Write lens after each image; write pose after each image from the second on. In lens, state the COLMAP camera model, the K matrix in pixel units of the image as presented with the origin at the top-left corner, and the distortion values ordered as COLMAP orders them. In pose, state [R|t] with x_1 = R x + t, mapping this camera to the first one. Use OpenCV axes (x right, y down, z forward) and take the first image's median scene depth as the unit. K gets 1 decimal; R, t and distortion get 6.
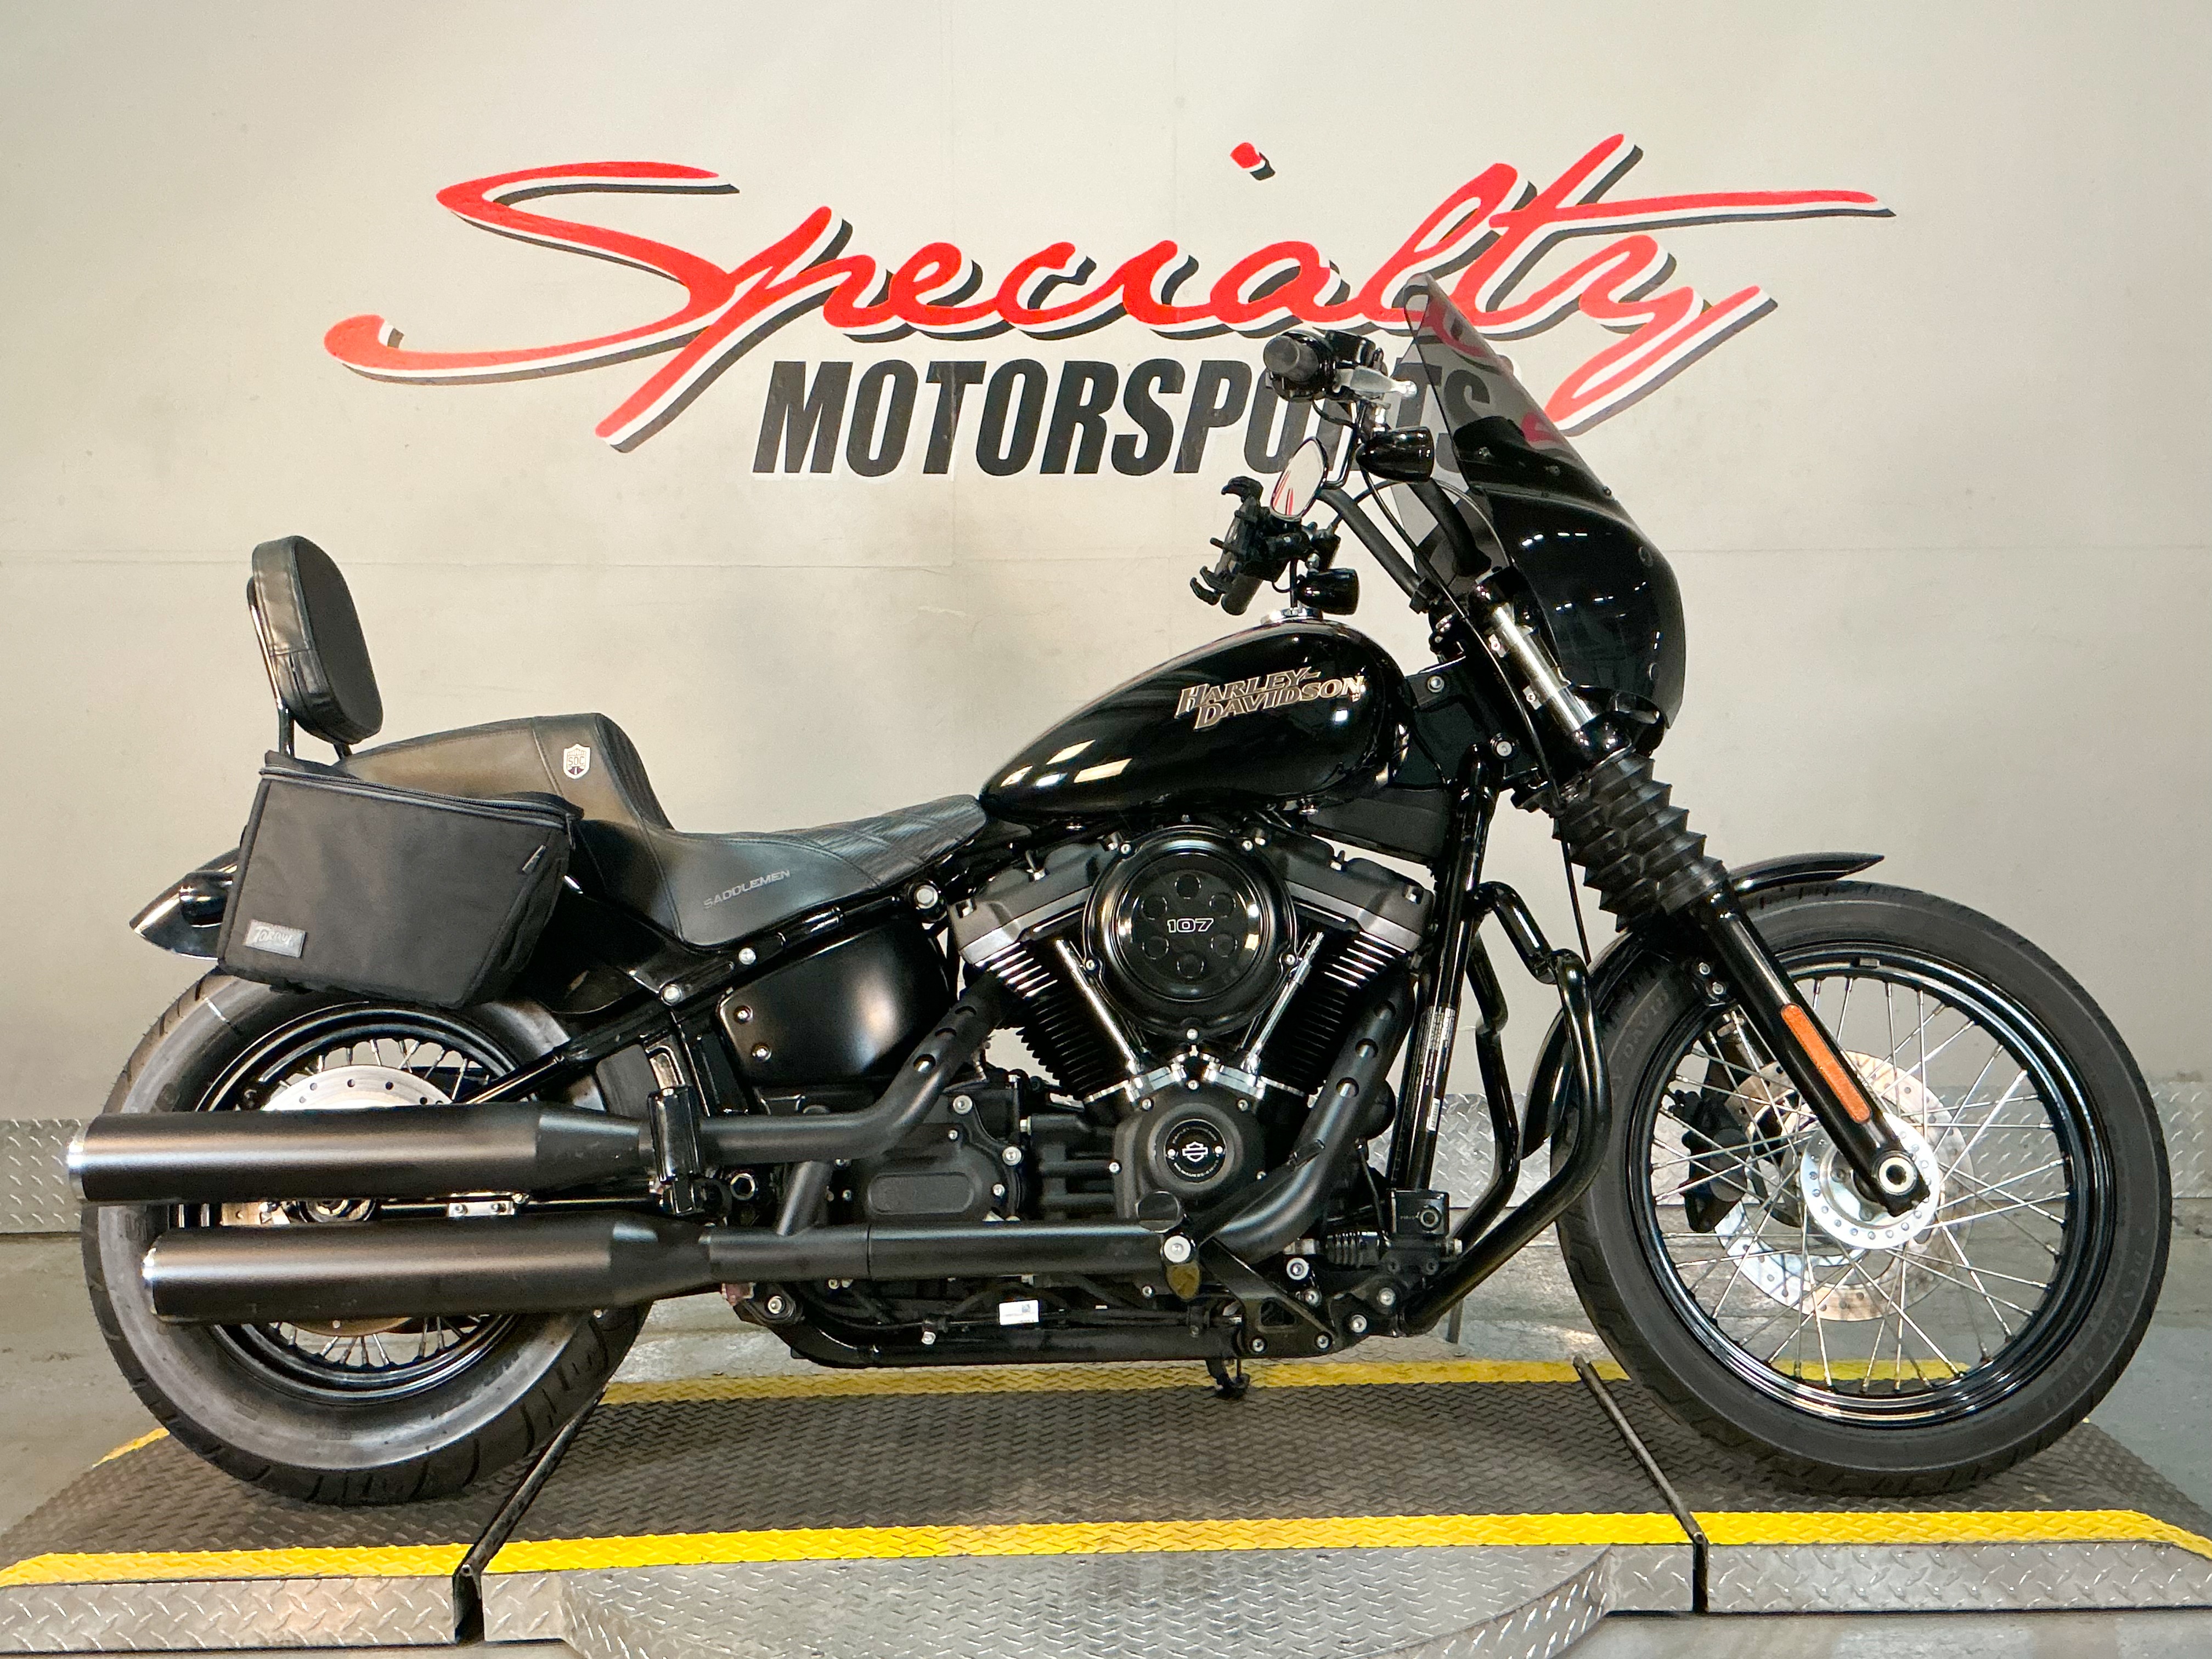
lens RADIAL K [[2317.3, 0, 1106.0], [0, 2317.3, 829.5], [0, 0, 1]] dist [0.173257, -0.394764]
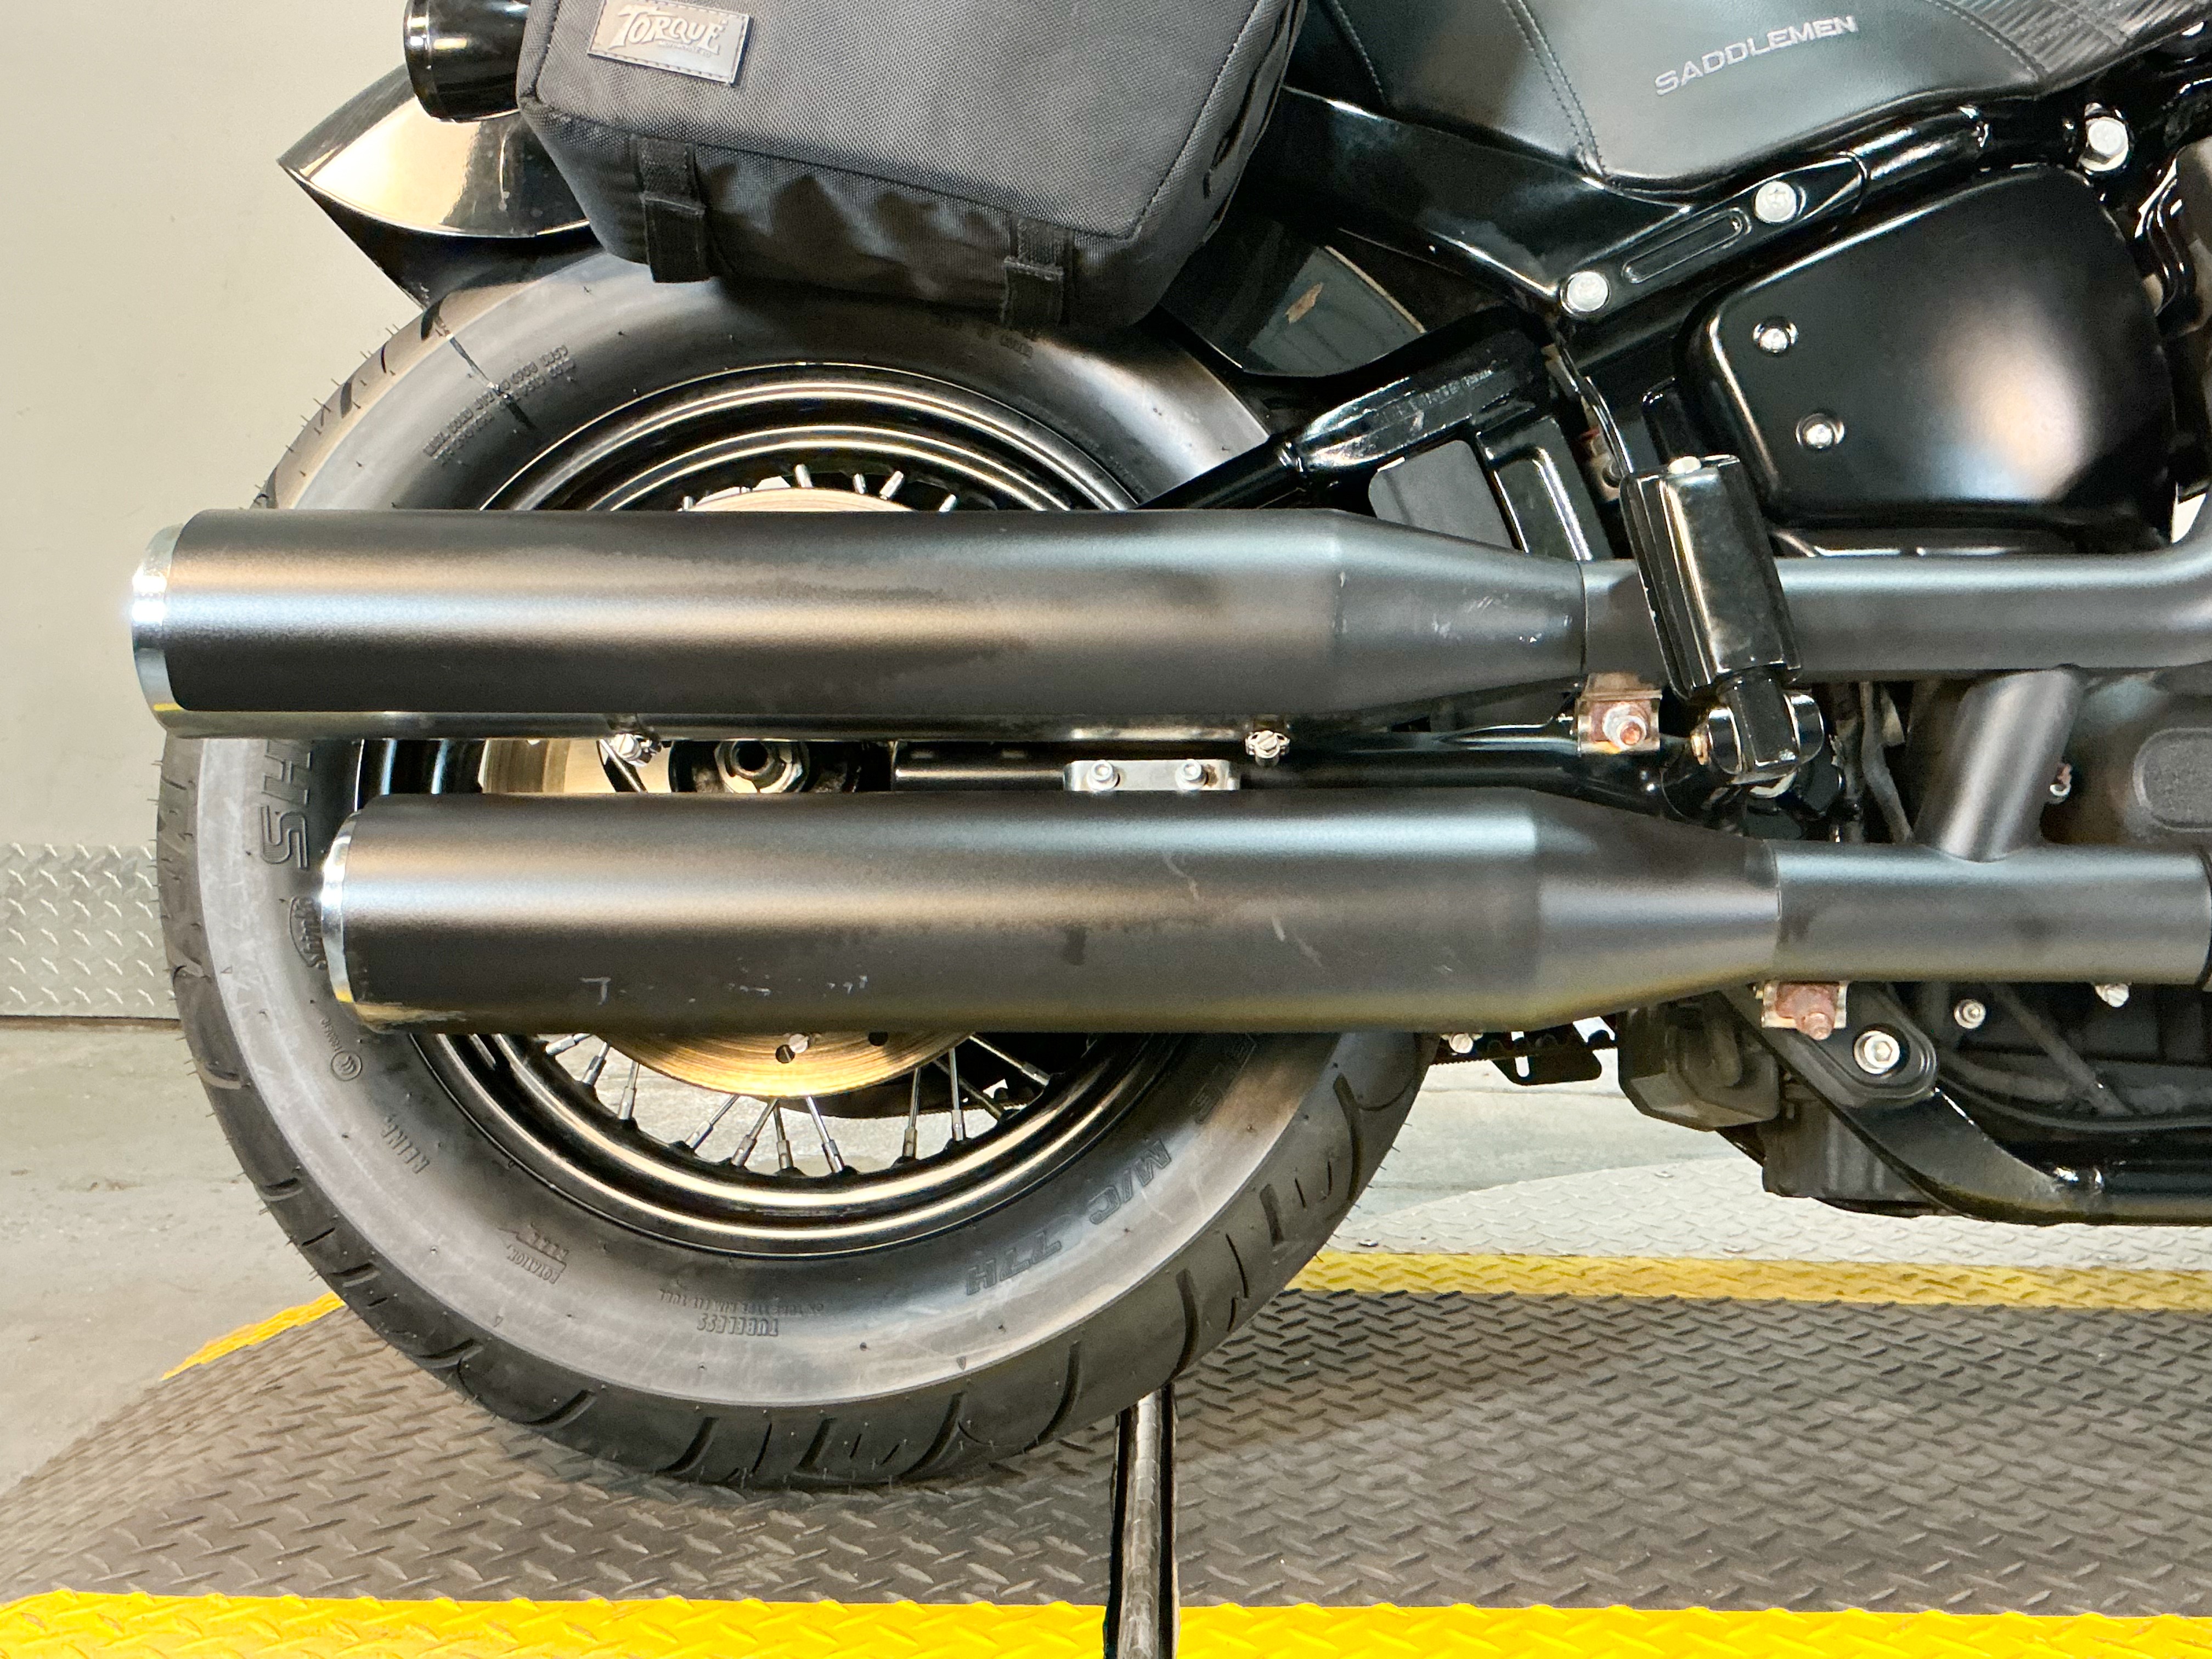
lens RADIAL K [[2317.3, 0, 1106.0], [0, 2317.3, 829.5], [0, 0, 1]] dist [0.173257, -0.394764]
pose [[0.999185, 0.032546, -0.023882, -0.253889], [-0.031966, 0.999195, 0.024258, 0.154989], [0.024652, -0.023474, 0.999420, 0.580848]]
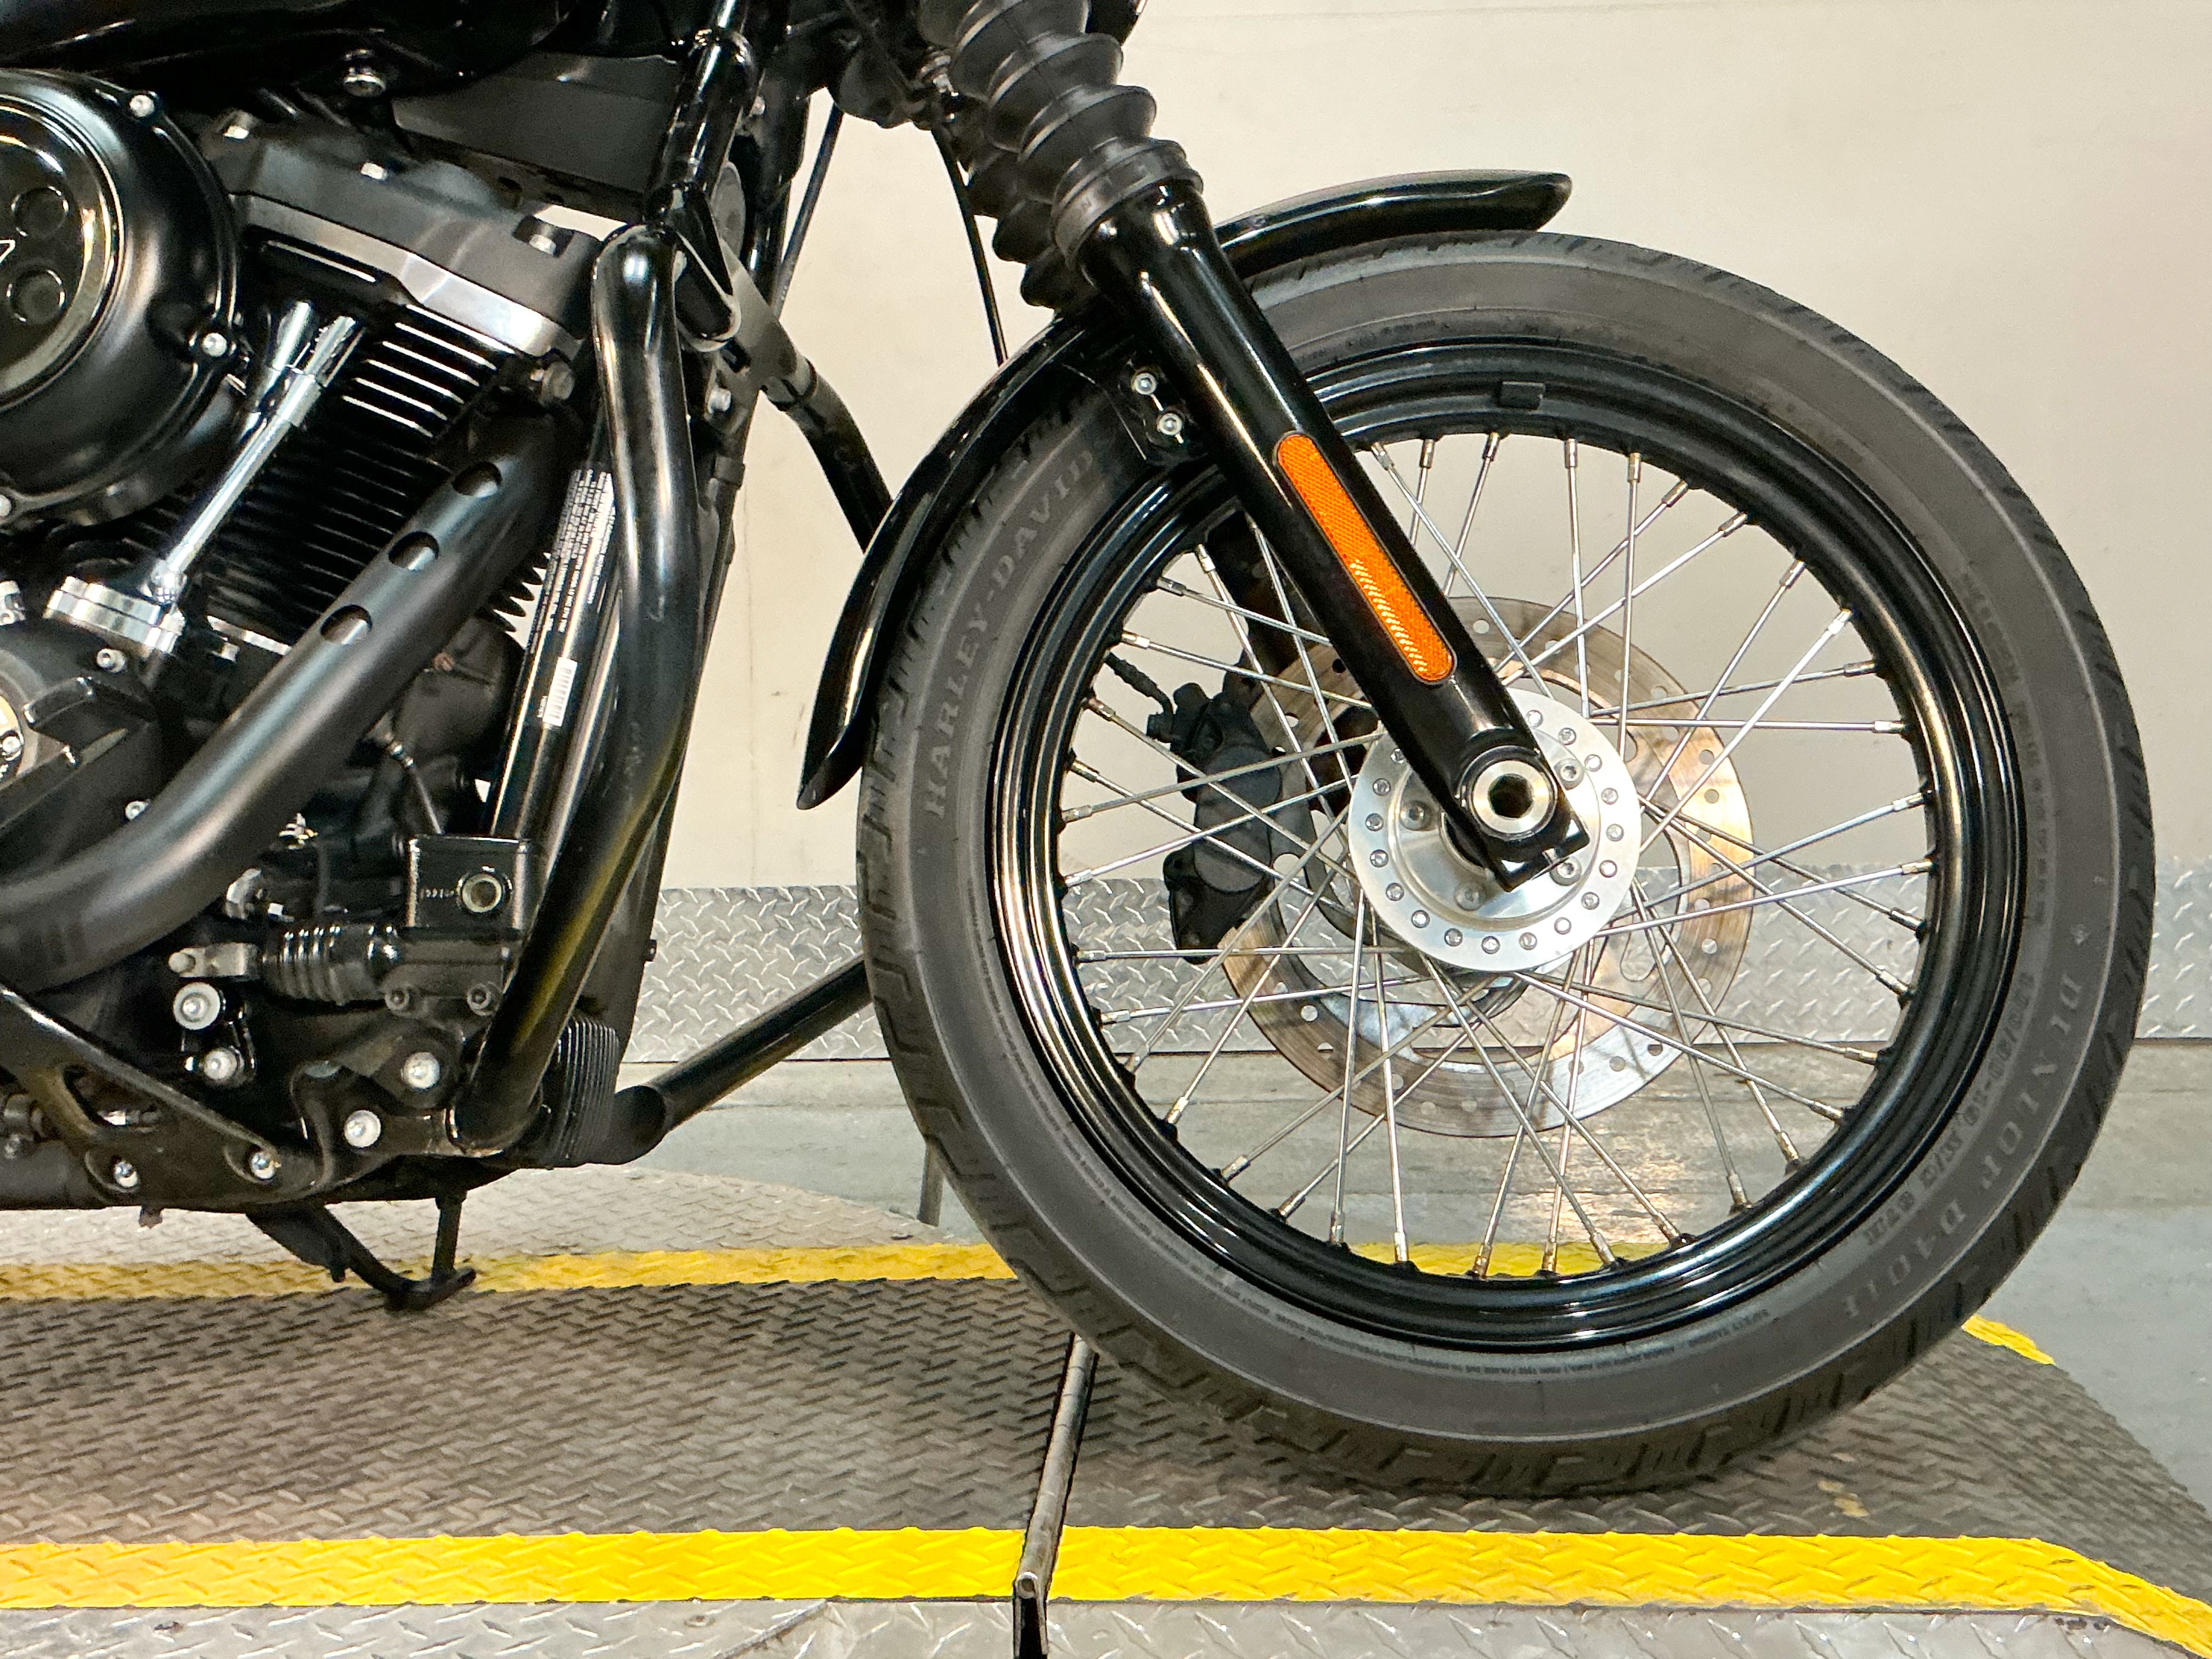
lens RADIAL K [[2487.3, 0, 1106.0], [0, 2487.3, 829.5], [0, 0, 1]] dist [0.175929, -0.410113]
pose [[0.998497, -0.001375, -0.054790, 0.274740], [0.002924, 0.999598, 0.028207, 0.134501], [0.054729, -0.028325, 0.998099, 0.495001]]
